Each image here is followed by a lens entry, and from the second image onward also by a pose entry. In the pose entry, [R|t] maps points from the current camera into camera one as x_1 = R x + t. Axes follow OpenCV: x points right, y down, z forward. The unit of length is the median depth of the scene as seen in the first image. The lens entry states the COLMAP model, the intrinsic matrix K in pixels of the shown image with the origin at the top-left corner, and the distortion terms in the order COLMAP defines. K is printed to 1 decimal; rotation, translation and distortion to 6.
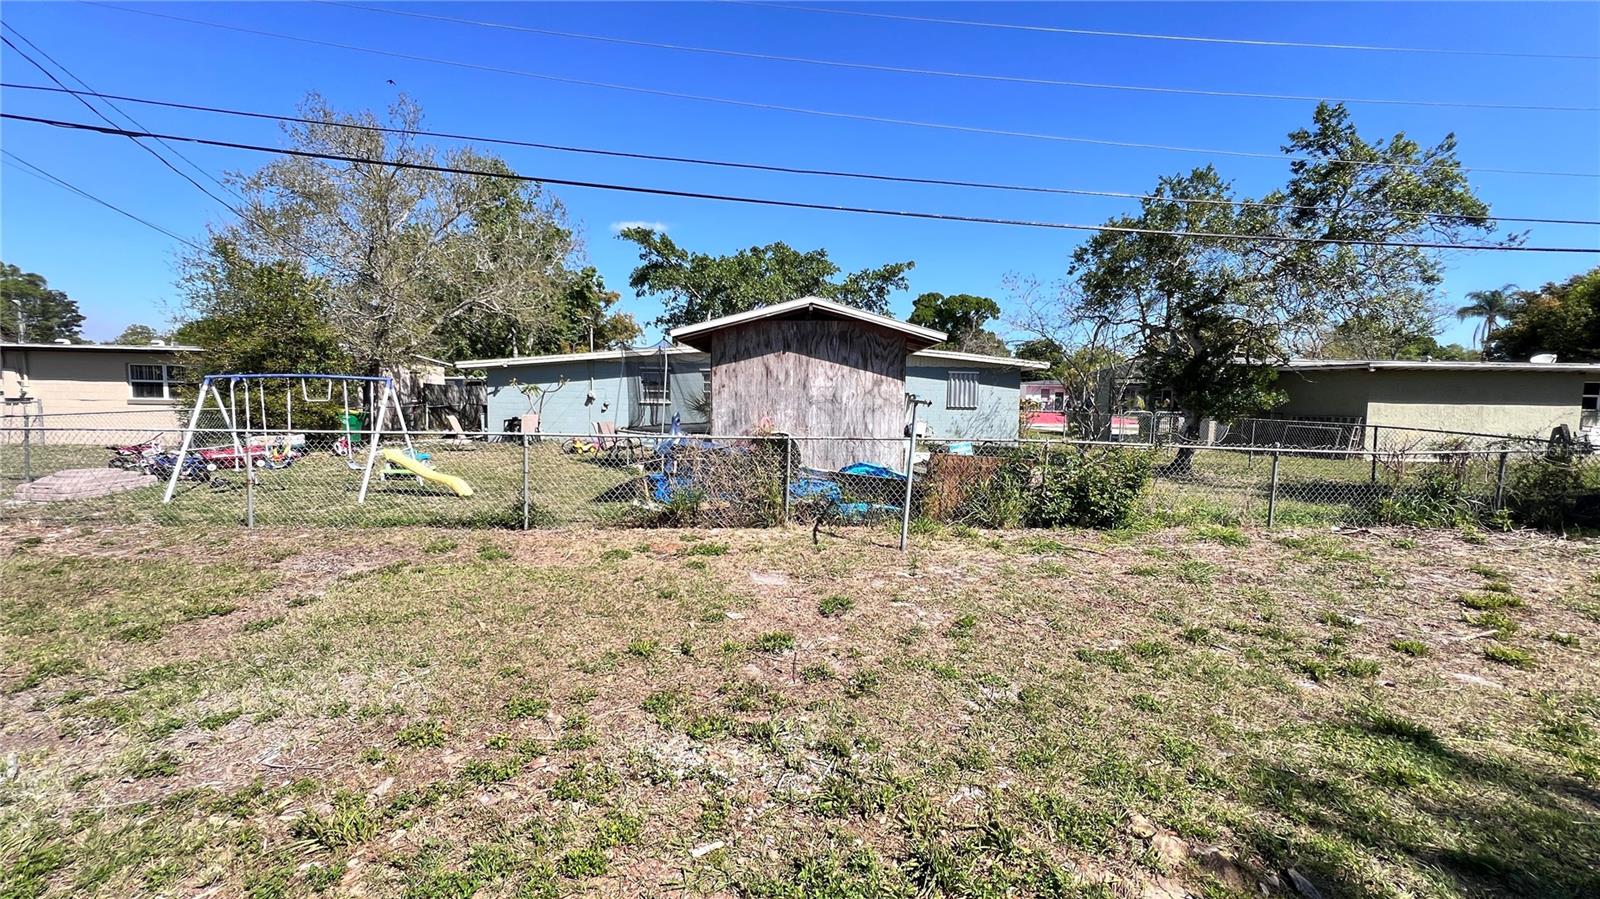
lens RADIAL K [[640.3, 0, 794.6], [0, 640.3, 445.7], [0, 0, 1]] dist [-0.000758, 0.000394]
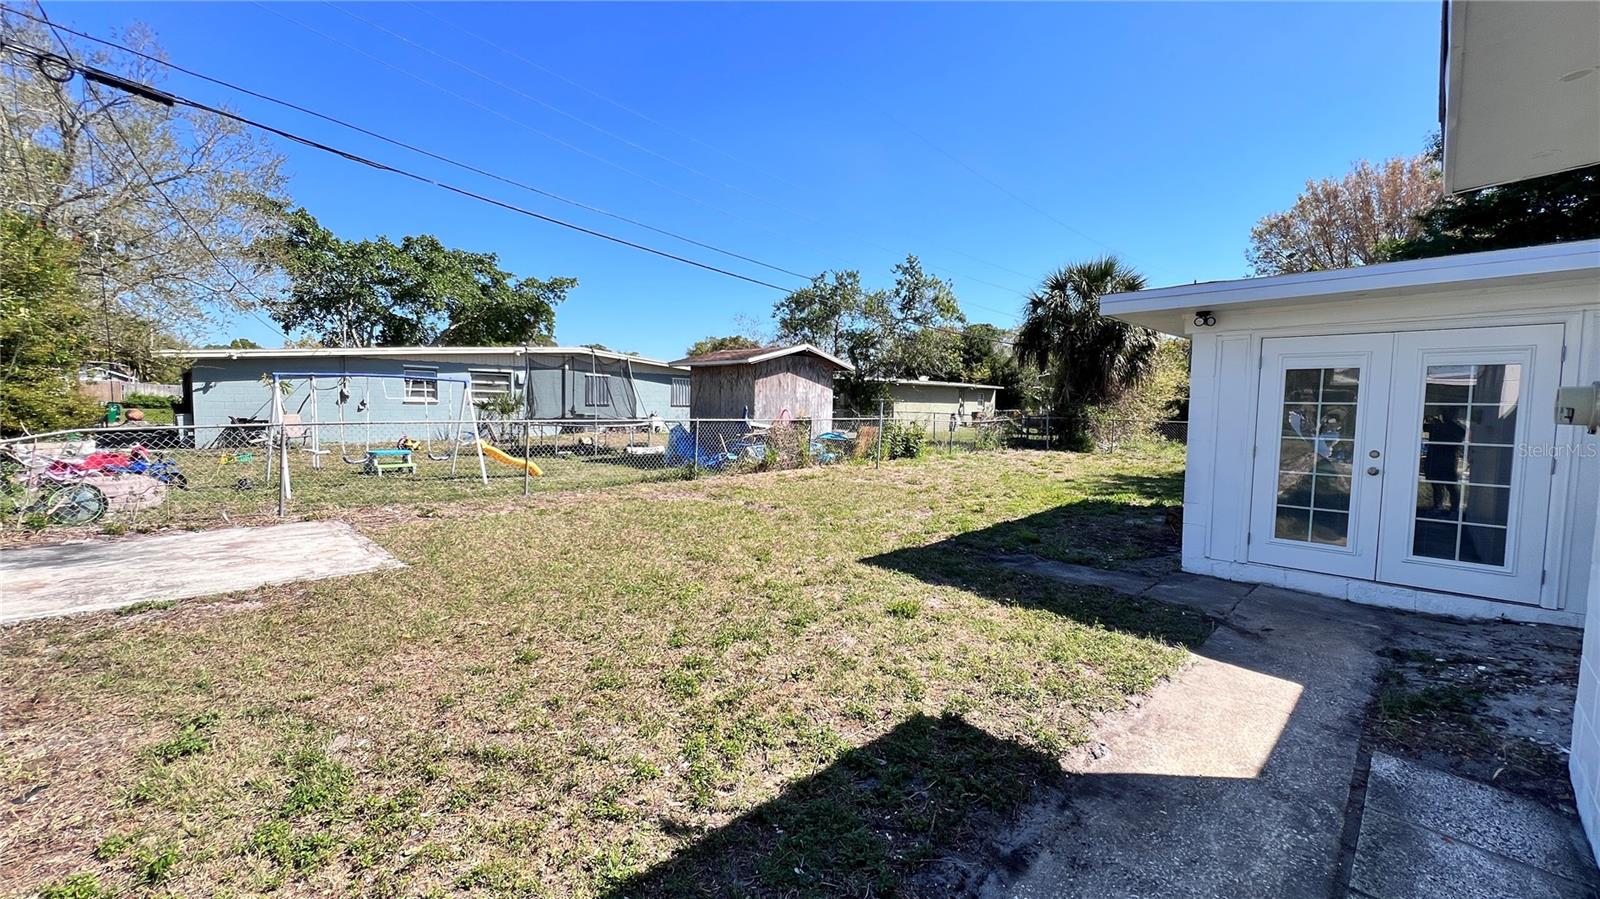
lens RADIAL K [[640.3, 0, 800.0], [0, 640.3, 446.4], [0, 0, 1]] dist [-0.000758, 0.000394]
pose [[0.724339, -0.046780, 0.687855, -0.823887], [0.045707, 0.998759, 0.019793, 0.017422], [-0.687927, 0.017103, 0.725578, -0.212784]]
